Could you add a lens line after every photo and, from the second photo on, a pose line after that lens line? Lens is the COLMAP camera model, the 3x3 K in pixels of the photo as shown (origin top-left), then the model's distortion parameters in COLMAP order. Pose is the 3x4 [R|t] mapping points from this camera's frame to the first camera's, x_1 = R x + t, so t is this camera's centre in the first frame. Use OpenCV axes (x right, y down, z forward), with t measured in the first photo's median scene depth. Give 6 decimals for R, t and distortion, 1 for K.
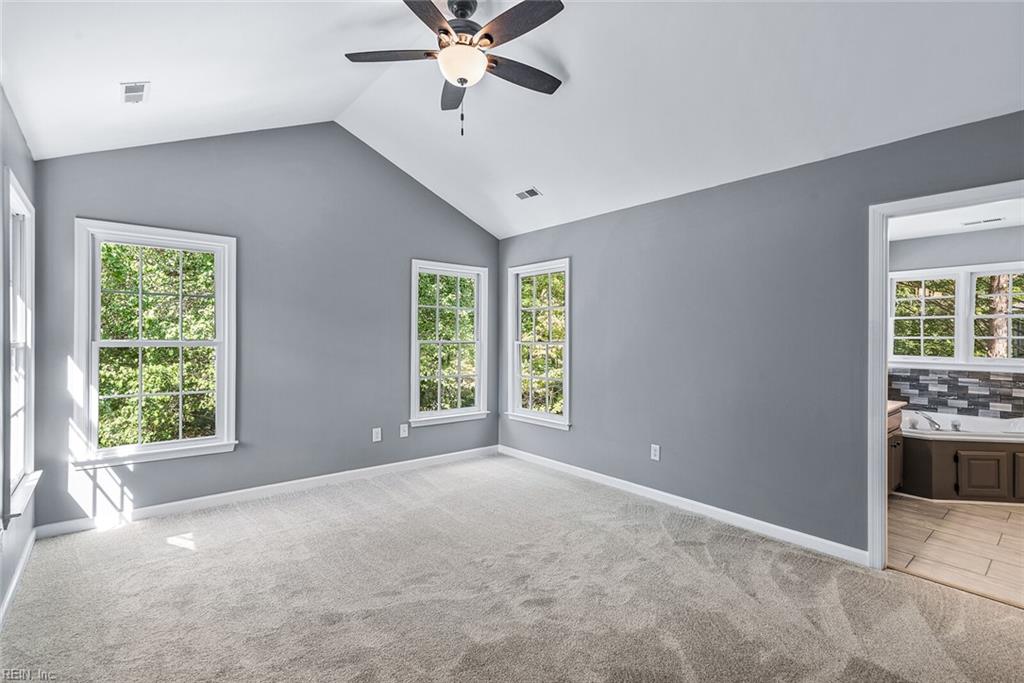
lens RADIAL K [[472.5, 0, 512.5], [0, 472.5, 339.1], [0, 0, 1]] dist [0.010914, -0.000157]
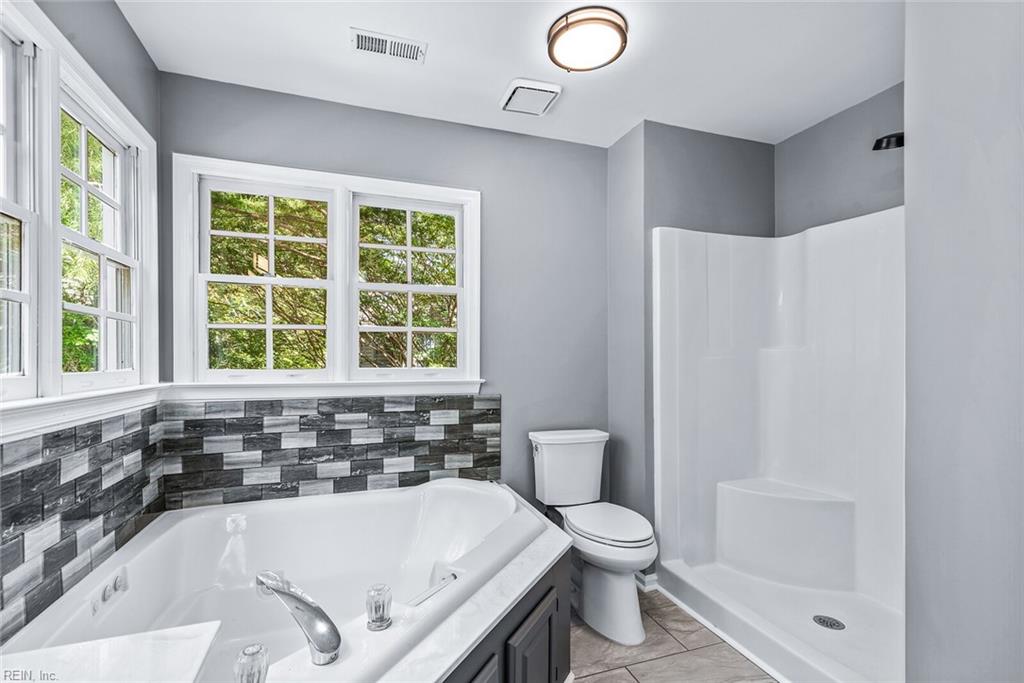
lens RADIAL K [[470.3, 0, 513.6], [0, 470.3, 358.8], [0, 0, 1]] dist [0.013292, -0.000143]
pose [[0.355569, -0.004292, 0.934640, 0.570929], [0.002729, 0.999990, 0.003554, 0.026792], [-0.934646, 0.001287, 0.355578, 0.677308]]
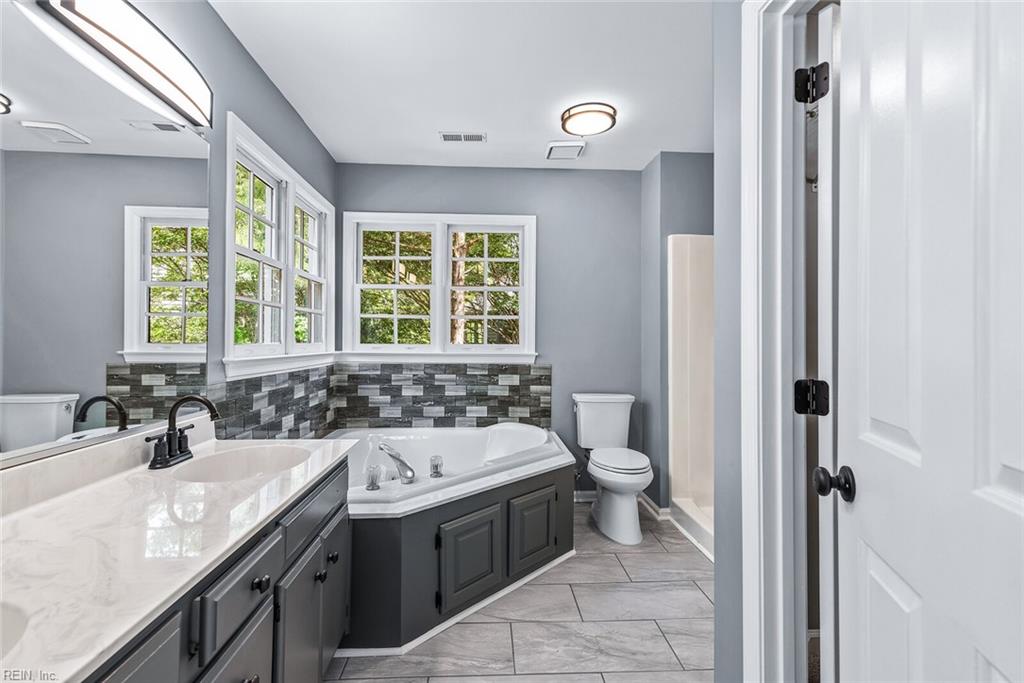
lens RADIAL K [[472.5, 0, 512.5], [0, 472.5, 339.1], [0, 0, 1]] dist [0.010914, -0.000157]
pose [[0.594971, 0.002196, 0.803744, 0.452652], [-0.001771, 0.999997, -0.001421, 0.031196], [-0.803745, -0.000578, 0.594973, 0.503669]]
